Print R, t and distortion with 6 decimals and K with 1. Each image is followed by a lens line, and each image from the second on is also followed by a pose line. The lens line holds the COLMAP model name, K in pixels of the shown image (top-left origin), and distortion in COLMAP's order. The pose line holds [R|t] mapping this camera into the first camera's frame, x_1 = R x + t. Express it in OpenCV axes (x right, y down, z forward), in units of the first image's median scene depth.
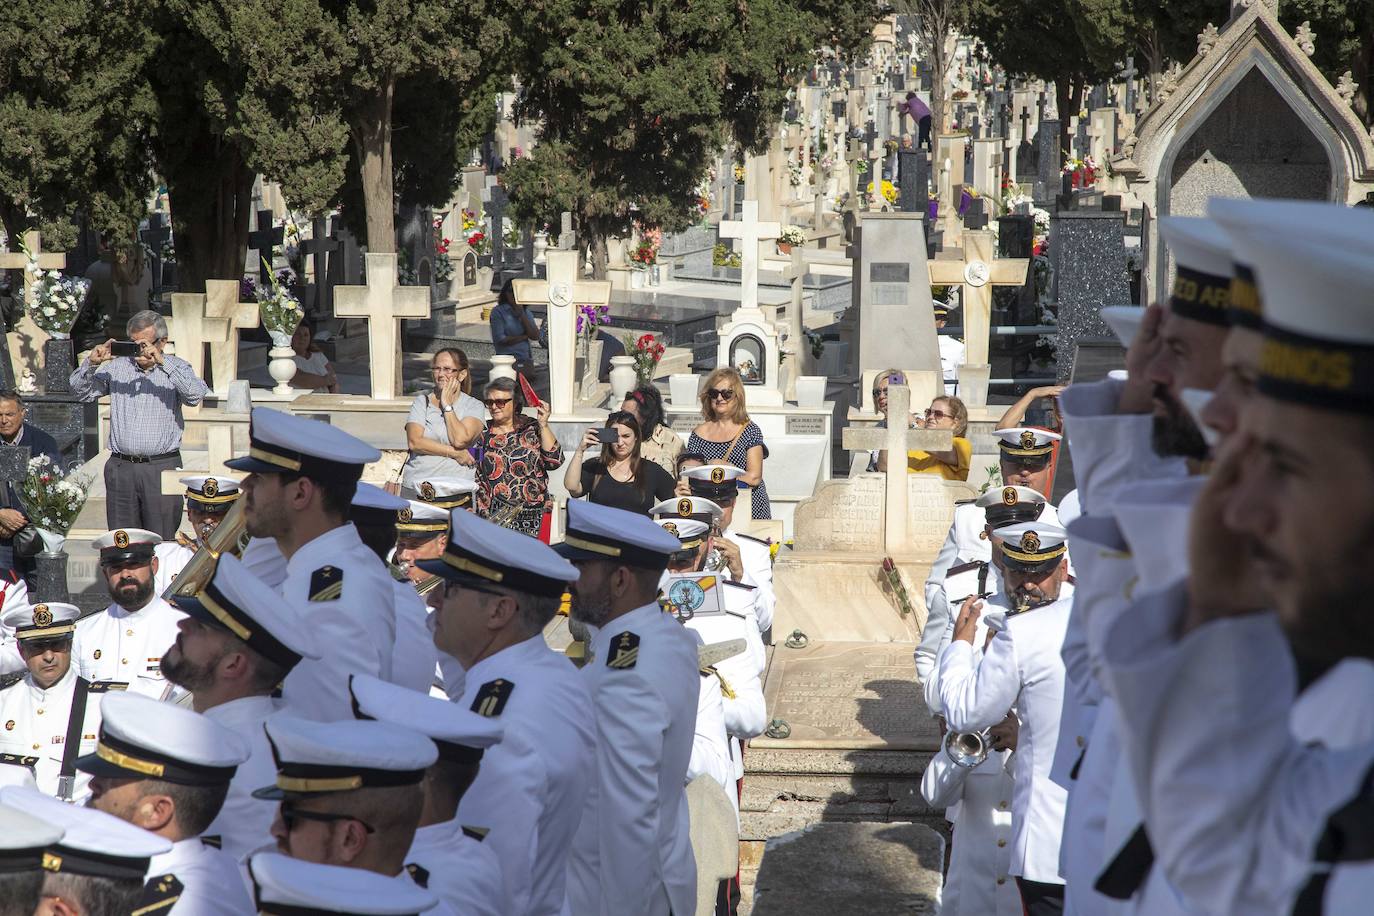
lens RADIAL K [[3852.1, 0, 712.9], [0, 3852.1, 389.7], [0, 0, 1]] dist [0.465611, 0.735615]
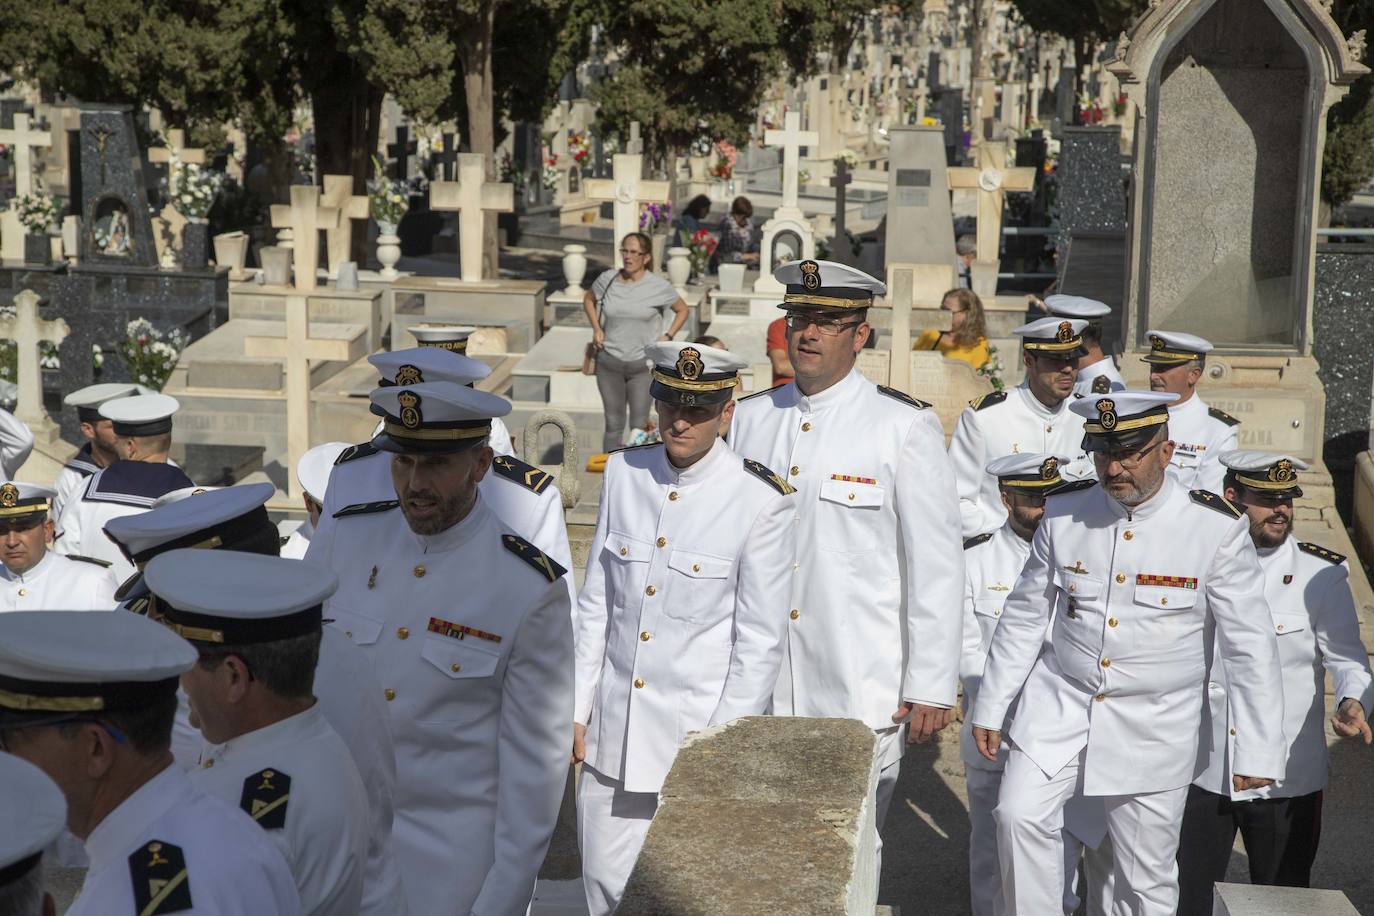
lens RADIAL K [[3519.0, 0, 687.0], [0, 3519.0, 458.0], [0, 0, 1]] dist [0.383121, 0.989683]
pose [[0.999740, 0.019217, -0.012249, -0.015768], [-0.018539, 0.998409, 0.053259, -0.004822], [0.013253, -0.053018, 0.998506, -0.116527]]
